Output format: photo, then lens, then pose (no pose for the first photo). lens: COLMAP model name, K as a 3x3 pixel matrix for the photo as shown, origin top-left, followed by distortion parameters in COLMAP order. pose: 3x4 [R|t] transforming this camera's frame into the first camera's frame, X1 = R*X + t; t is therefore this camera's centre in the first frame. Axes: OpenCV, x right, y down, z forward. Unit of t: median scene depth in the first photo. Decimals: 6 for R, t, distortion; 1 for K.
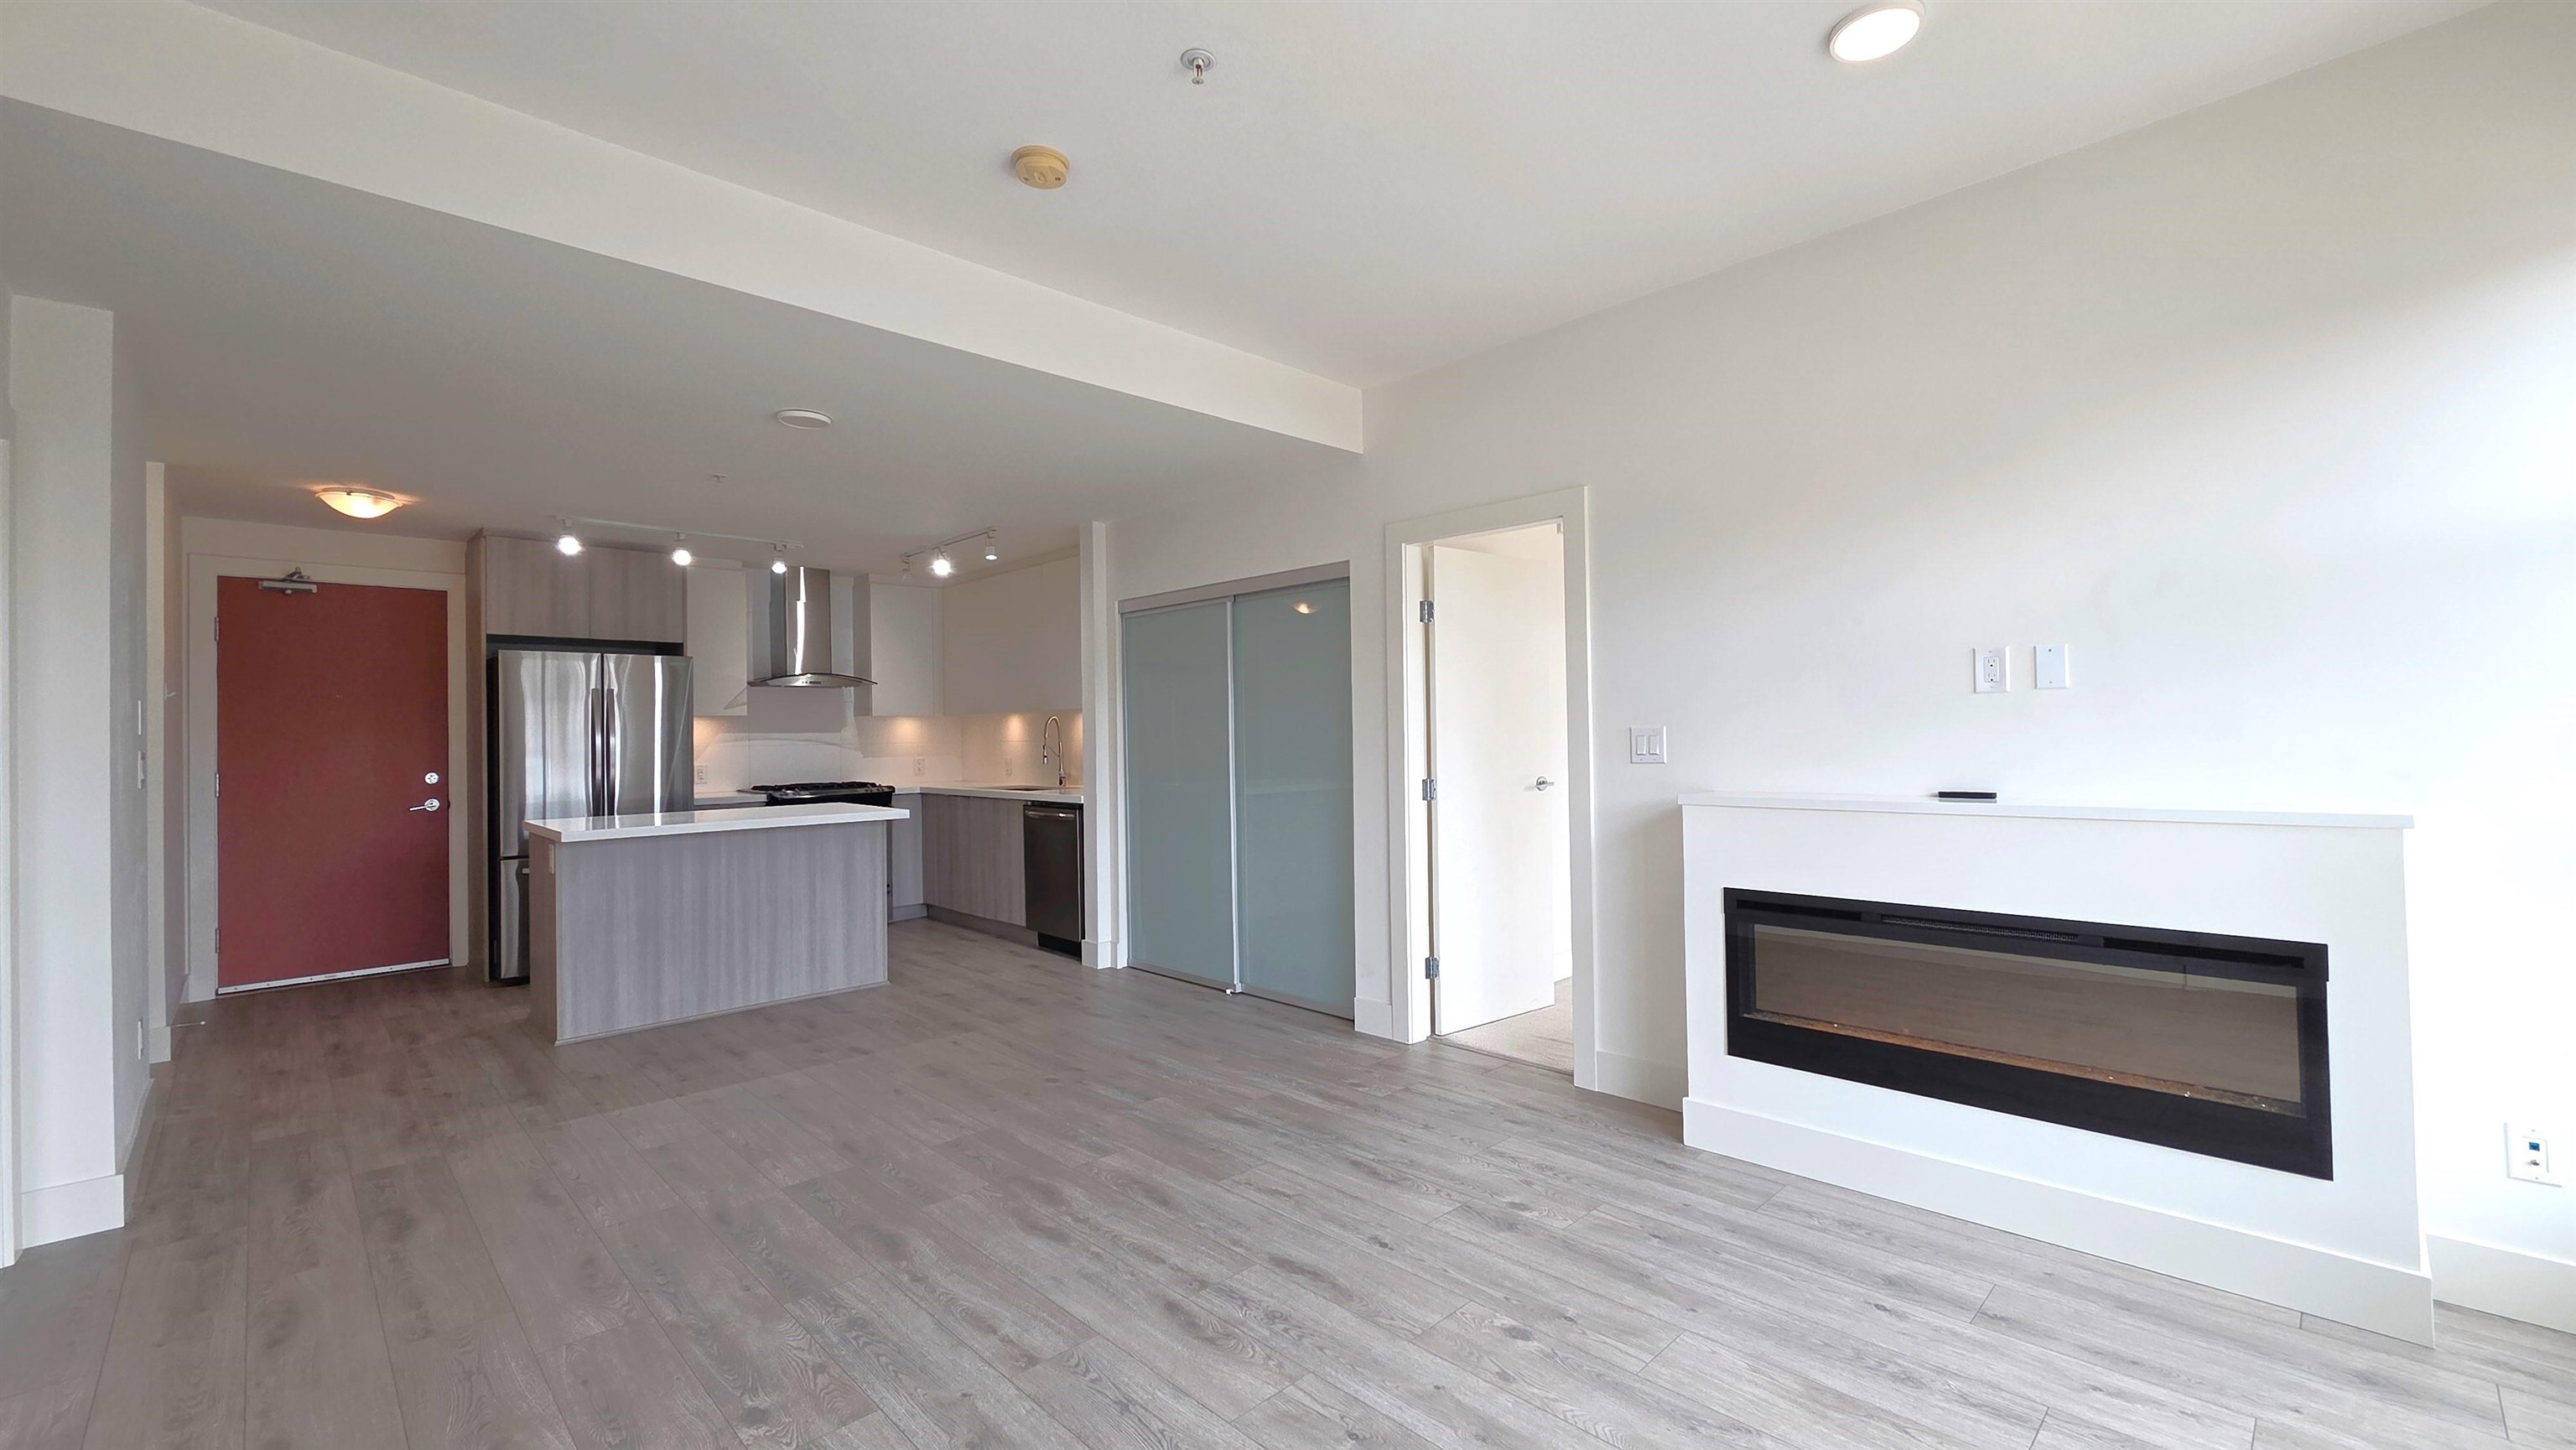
lens RADIAL K [[1043.7, 0, 1307.0], [0, 1043.7, 719.4], [0, 0, 1]] dist [0.001795, -0.003166]
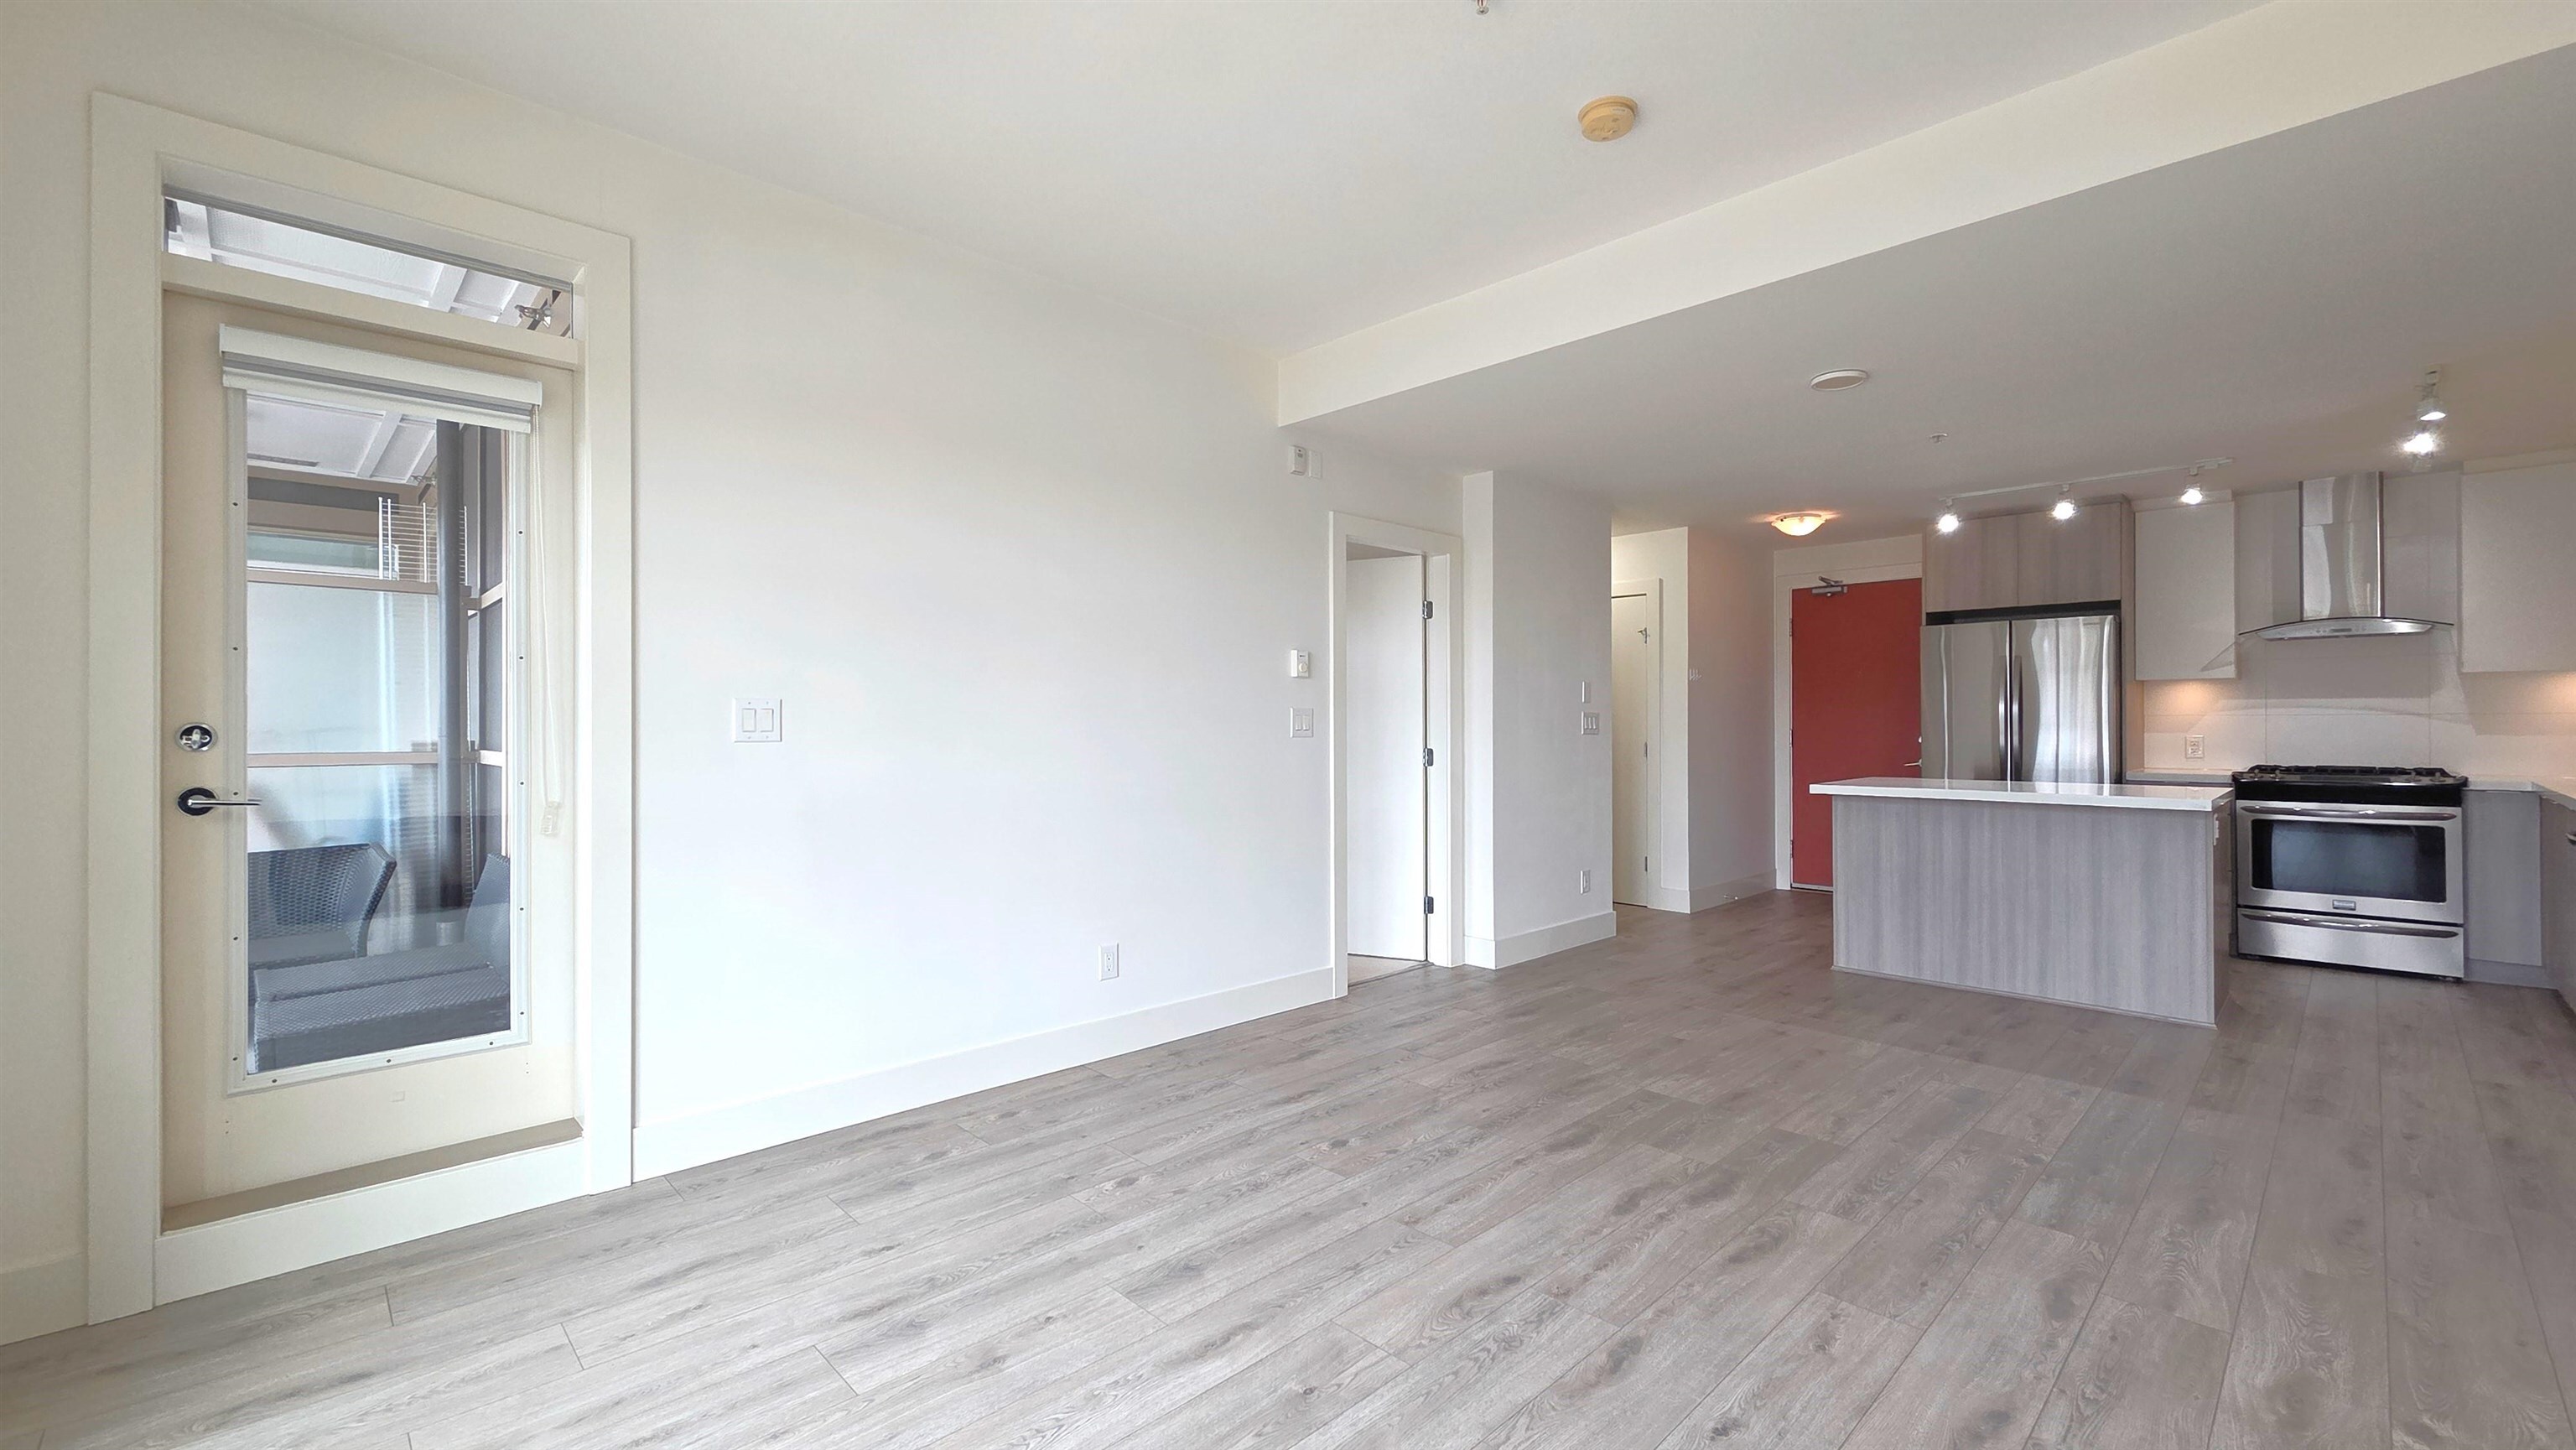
lens RADIAL K [[1043.7, 0, 1307.0], [0, 1043.7, 719.4], [0, 0, 1]] dist [0.001795, -0.003166]
pose [[-0.000108, 0.014714, -0.999892, 0.678999], [0.015876, 0.999766, 0.014710, 0.013413], [0.999874, -0.015873, -0.000341, 0.654077]]
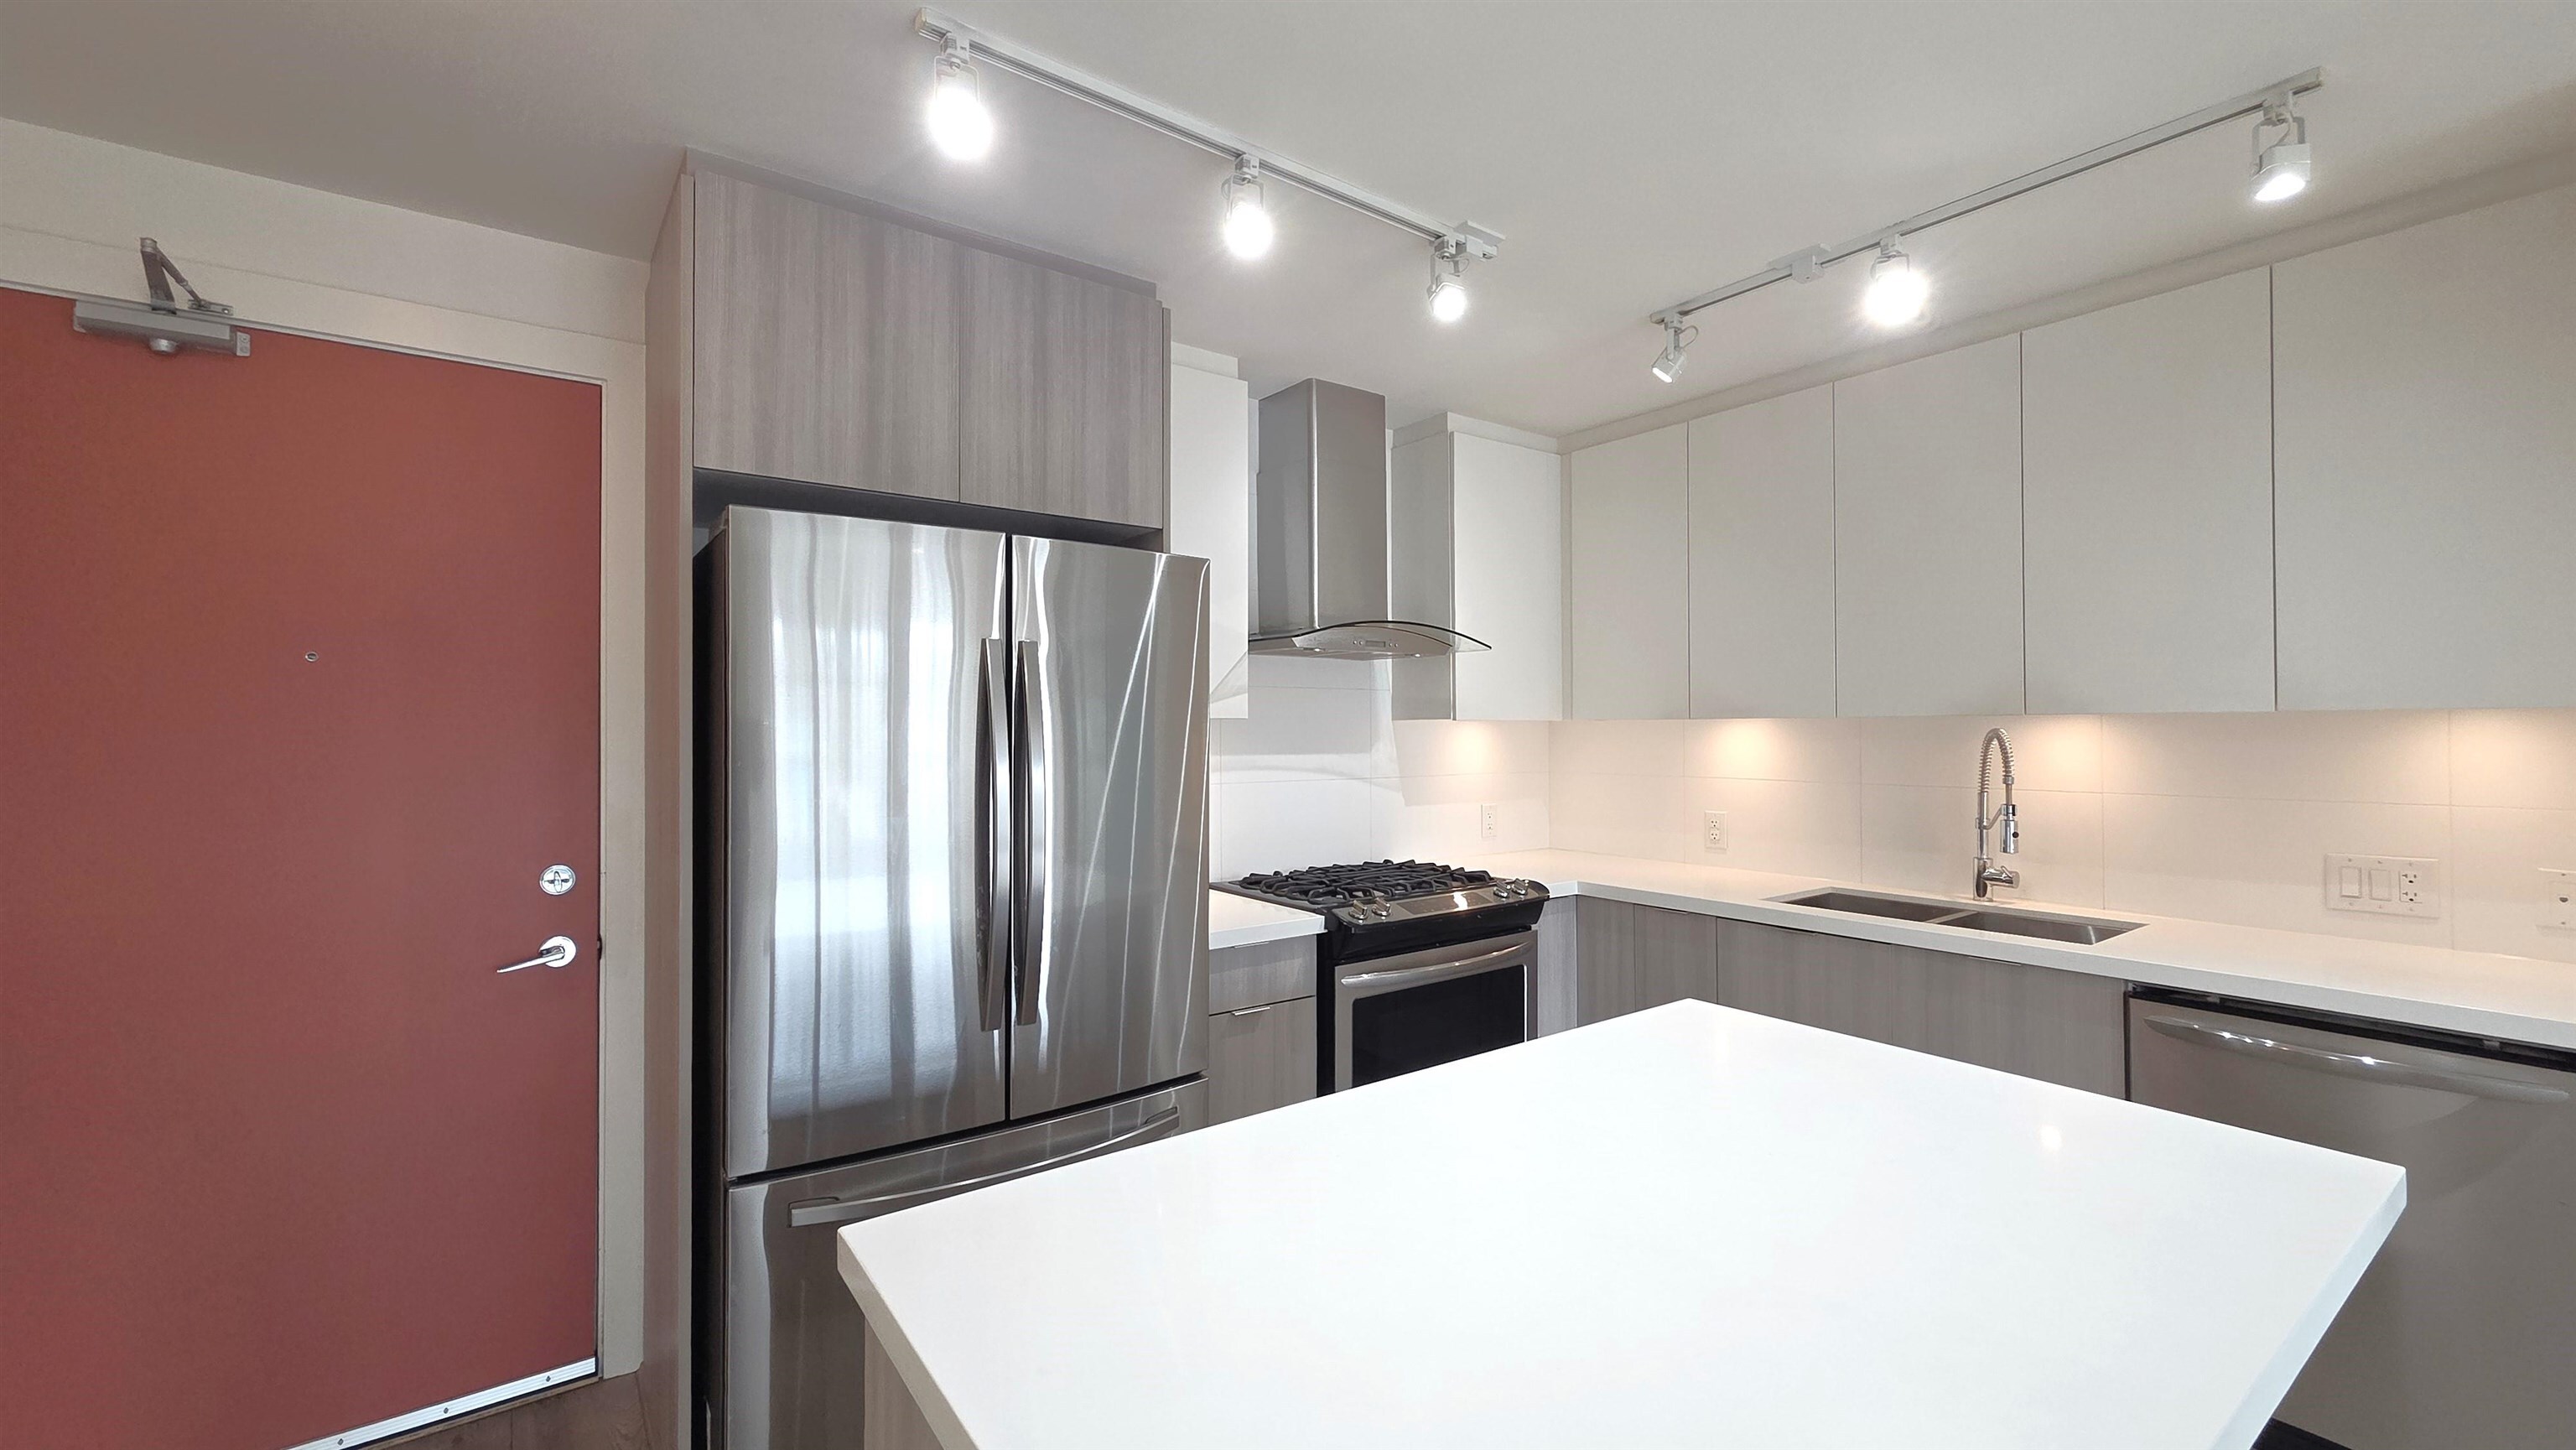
lens RADIAL K [[1043.7, 0, 1307.0], [0, 1043.7, 719.4], [0, 0, 1]] dist [0.001795, -0.003166]
pose [[0.990464, 0.012348, -0.137219, -1.091525], [-0.011808, 0.999919, 0.004752, -0.012737], [0.137266, -0.003087, 0.990529, 1.393111]]
